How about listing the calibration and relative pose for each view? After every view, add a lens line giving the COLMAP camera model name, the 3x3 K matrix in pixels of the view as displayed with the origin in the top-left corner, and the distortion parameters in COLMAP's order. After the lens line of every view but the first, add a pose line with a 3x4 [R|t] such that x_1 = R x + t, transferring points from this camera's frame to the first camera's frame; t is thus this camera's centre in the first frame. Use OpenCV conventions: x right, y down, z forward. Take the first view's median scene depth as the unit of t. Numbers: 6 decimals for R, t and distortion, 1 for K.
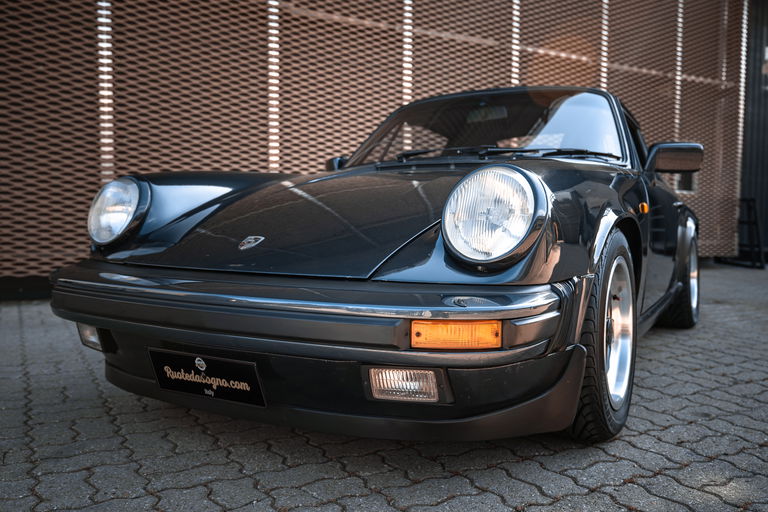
lens RADIAL K [[669.0, 0, 384.0], [0, 669.0, 256.0], [0, 0, 1]] dist [0.003433, 0.011156]
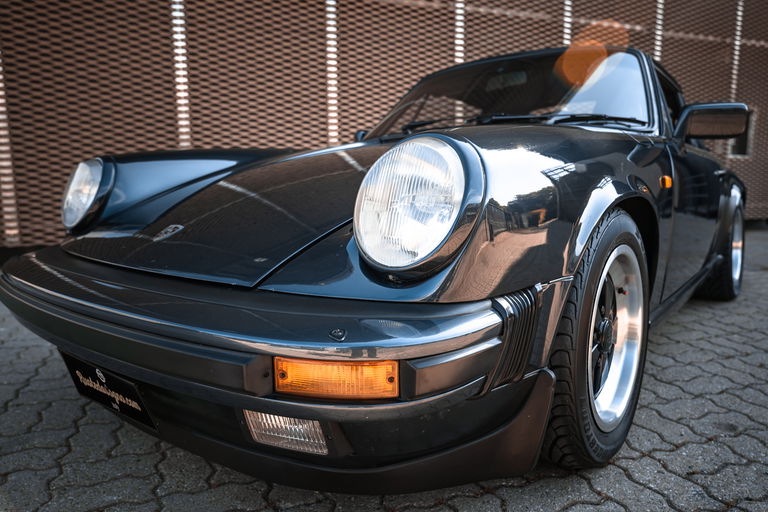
lens RADIAL K [[538.8, 0, 384.0], [0, 538.8, 256.0], [0, 0, 1]] dist [-0.022871, 0.020479]
pose [[0.986125, 0.009791, -0.165715, 0.111409], [0.003767, 0.996682, 0.081303, -0.025765], [0.165961, -0.080800, 0.982817, 0.198192]]
